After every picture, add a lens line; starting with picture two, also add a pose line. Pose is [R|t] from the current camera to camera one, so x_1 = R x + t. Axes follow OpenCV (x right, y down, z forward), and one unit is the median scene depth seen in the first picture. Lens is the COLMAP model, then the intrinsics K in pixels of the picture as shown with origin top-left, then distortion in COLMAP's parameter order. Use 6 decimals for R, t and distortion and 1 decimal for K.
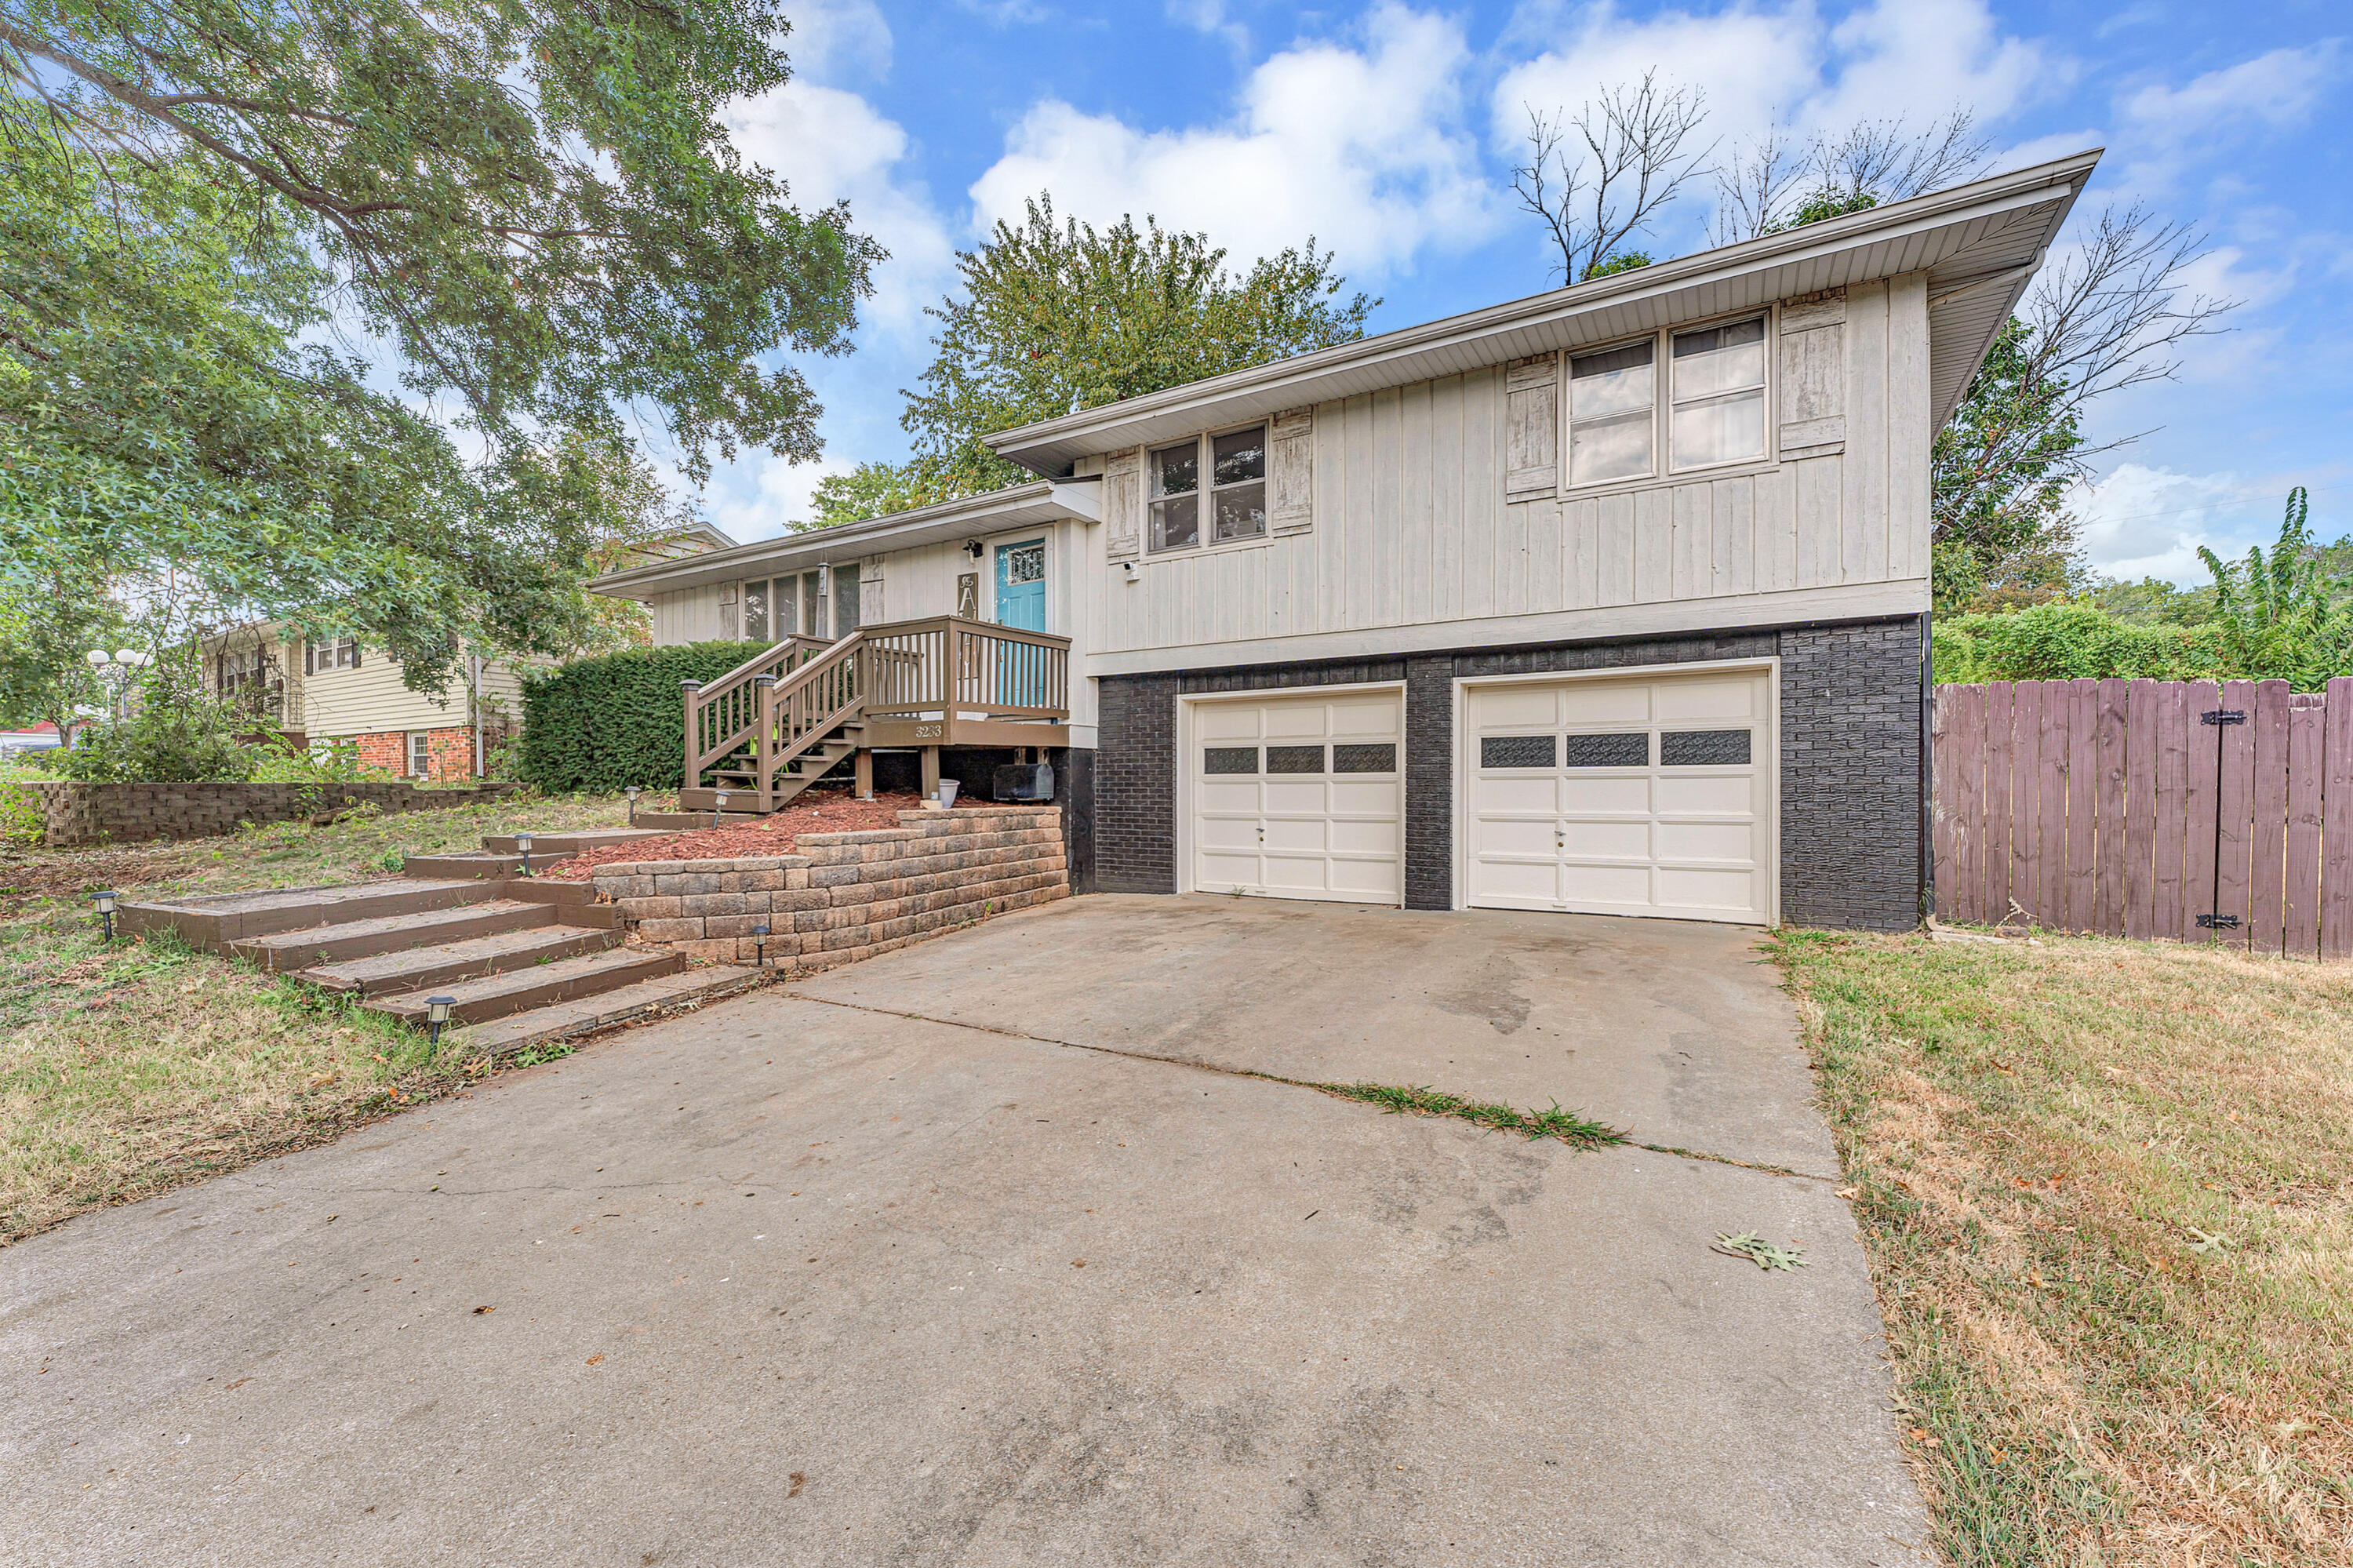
lens RADIAL K [[947.4, 0, 1174.6], [0, 947.4, 767.0], [0, 0, 1]] dist [0.002986, -0.000029]
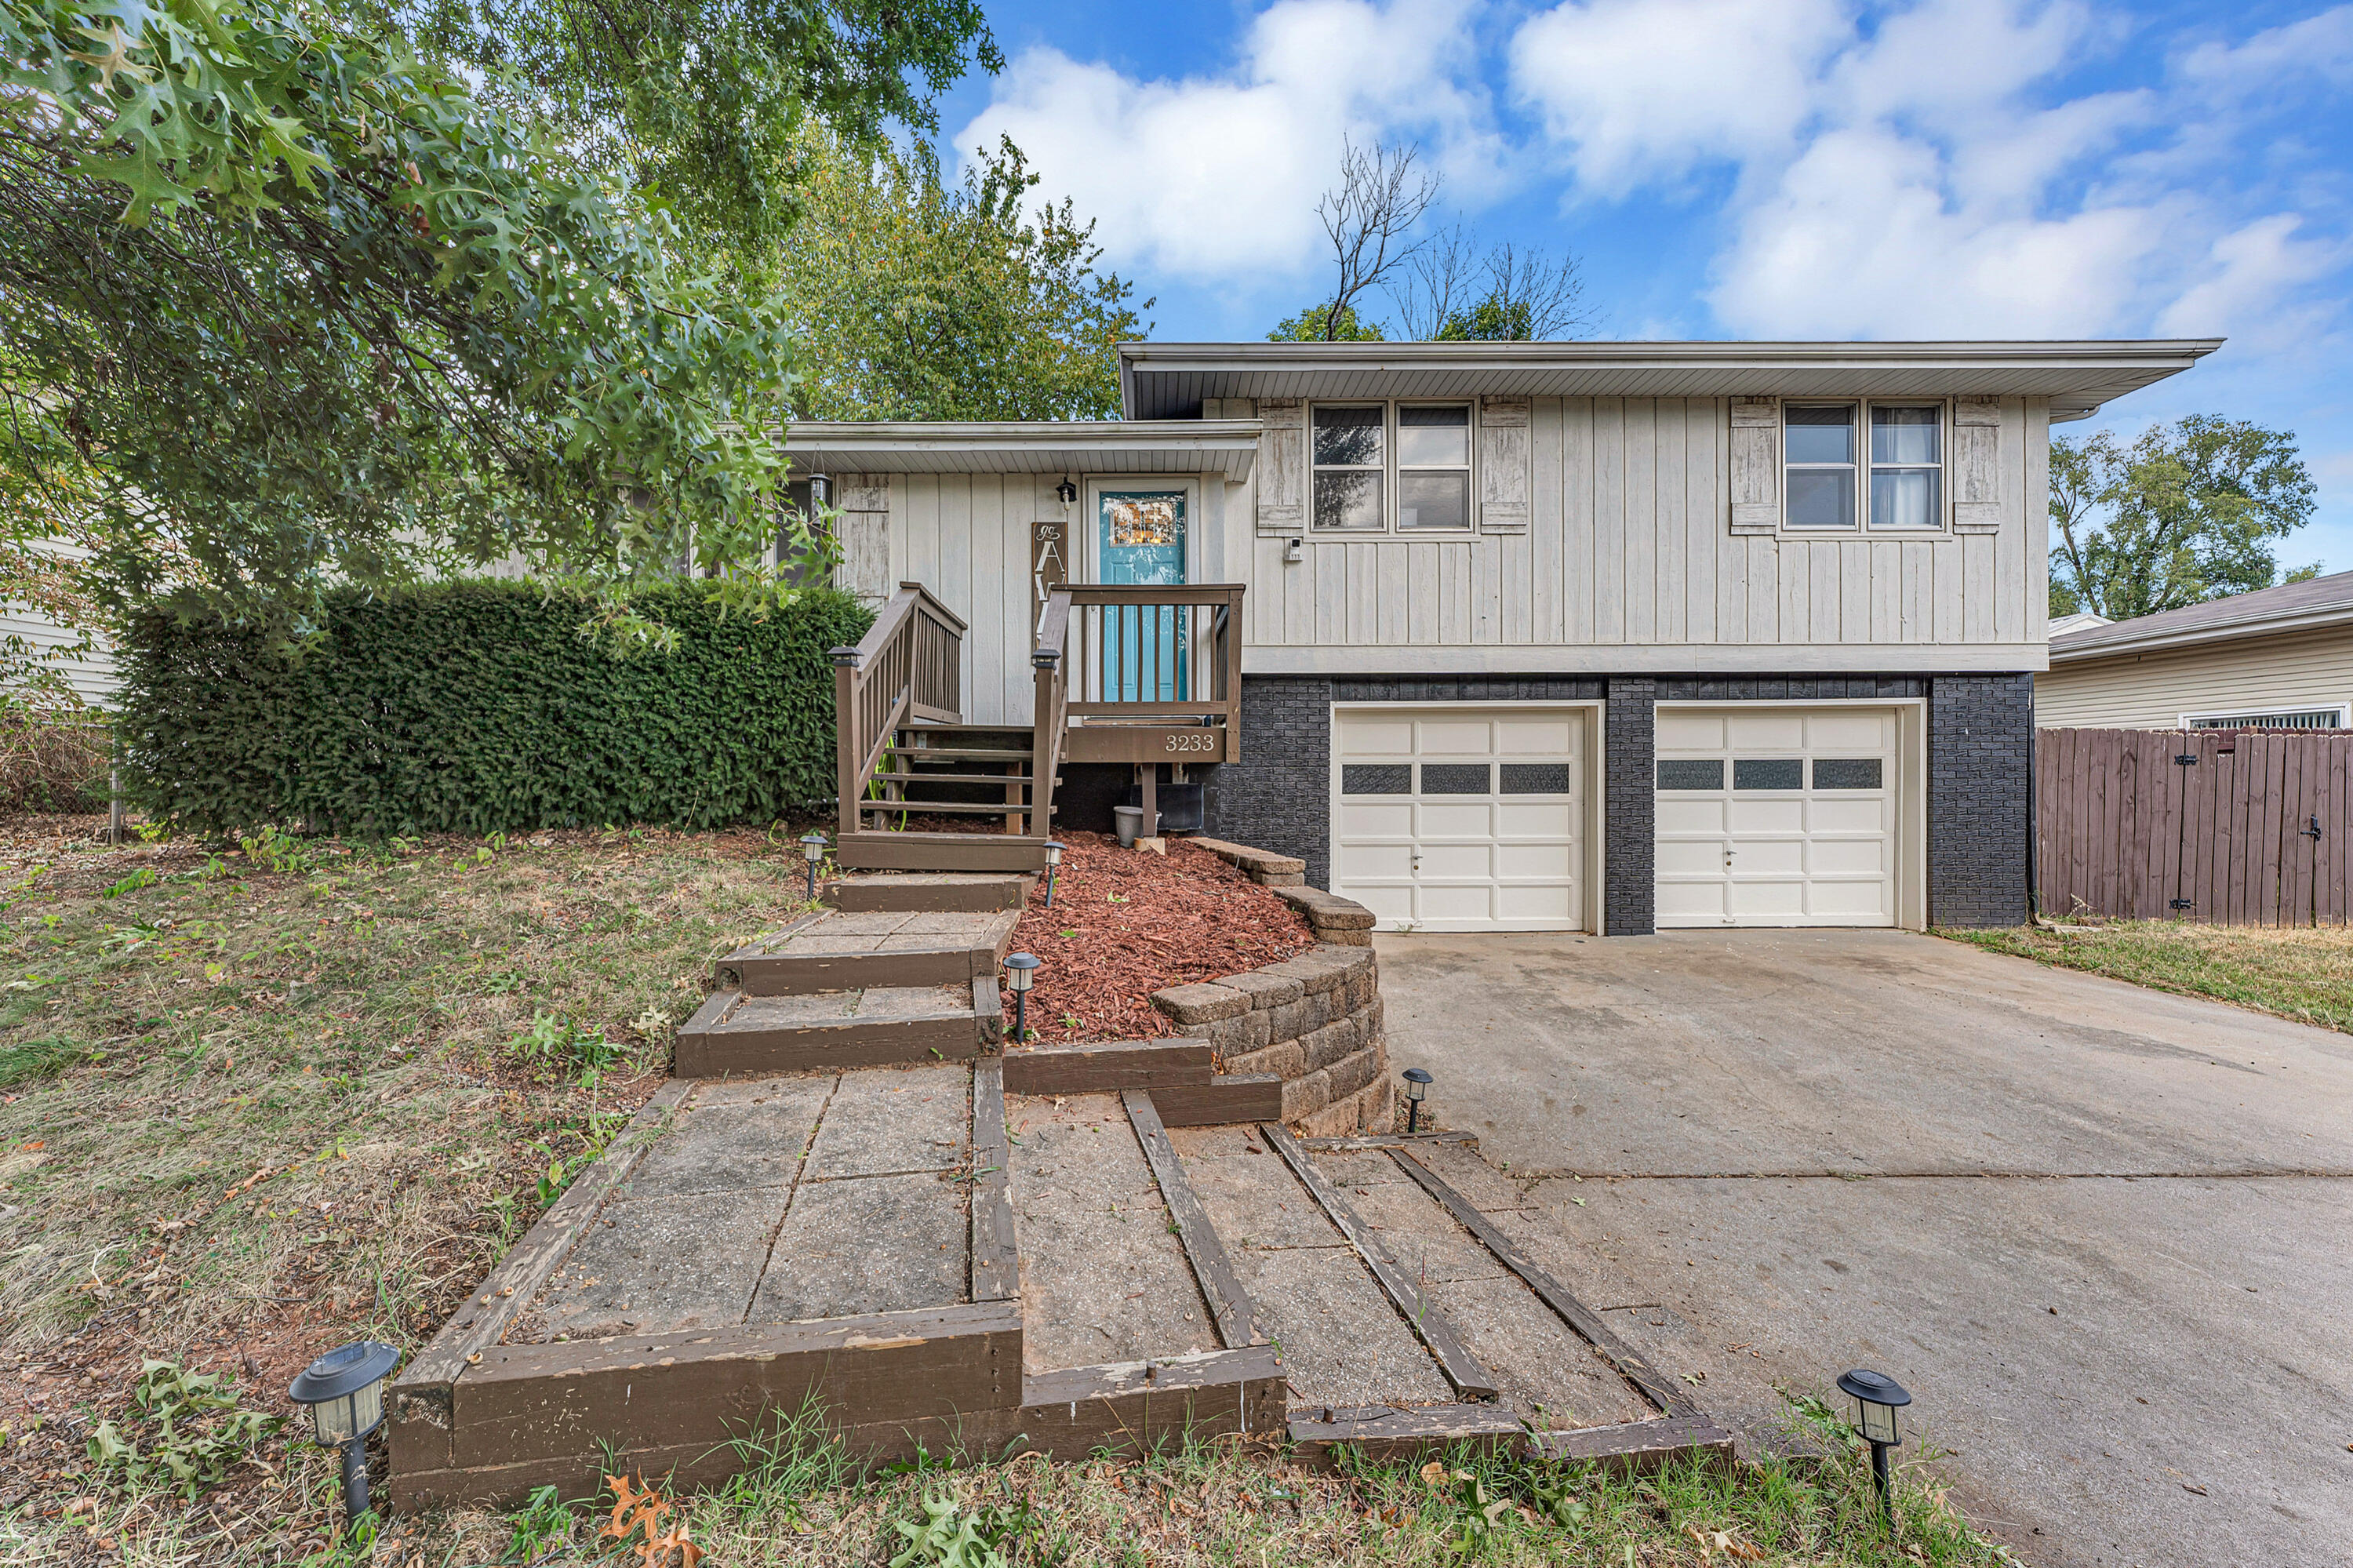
lens RADIAL K [[947.4, 0, 1182.8], [0, 947.4, 767.2], [0, 0, 1]] dist [0.002986, -0.000029]
pose [[0.855300, 0.007363, 0.518080, -0.586077], [-0.009760, 0.999951, 0.001901, -0.018764], [-0.518040, -0.006682, 0.855330, 0.363496]]
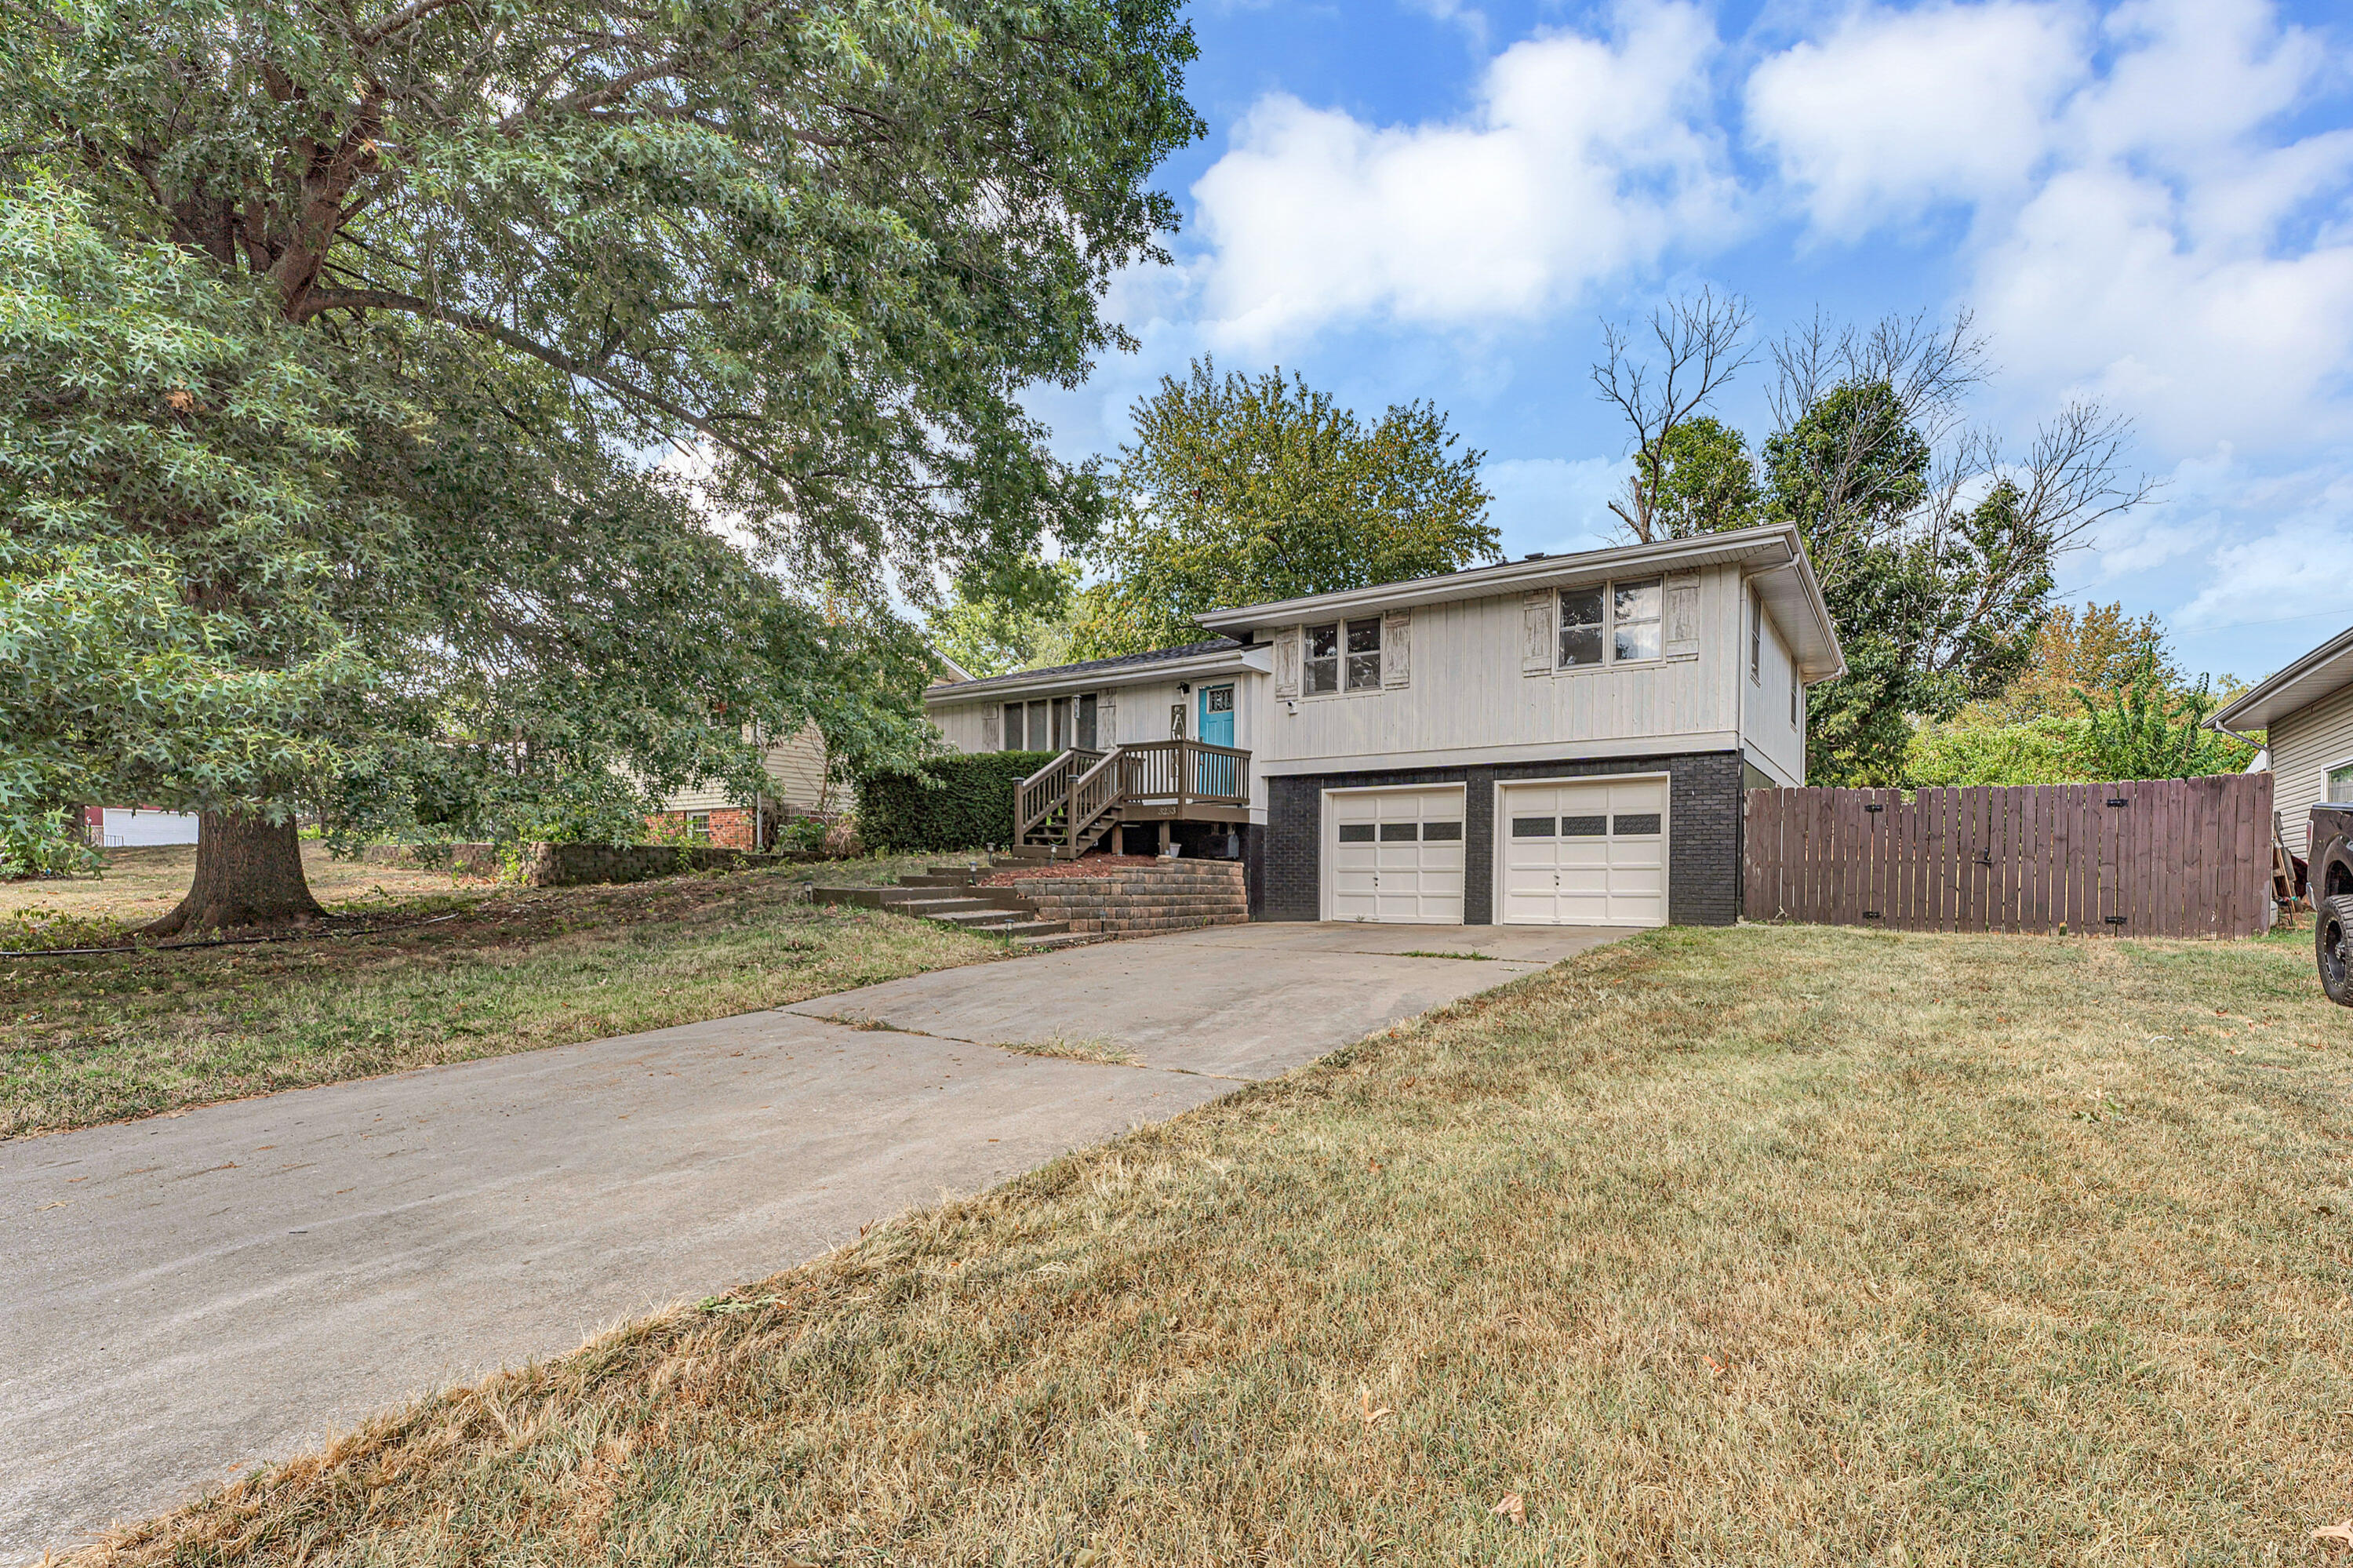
lens RADIAL K [[1137.2, 0, 1268.4], [0, 1137.2, 868.5], [0, 0, 1]] dist [0.019825, 0.000327]
pose [[0.999552, 0.010832, -0.027884, -0.031936], [-0.010813, 0.999941, 0.000854, 0.052315], [0.027892, -0.000552, 0.999611, -0.862522]]
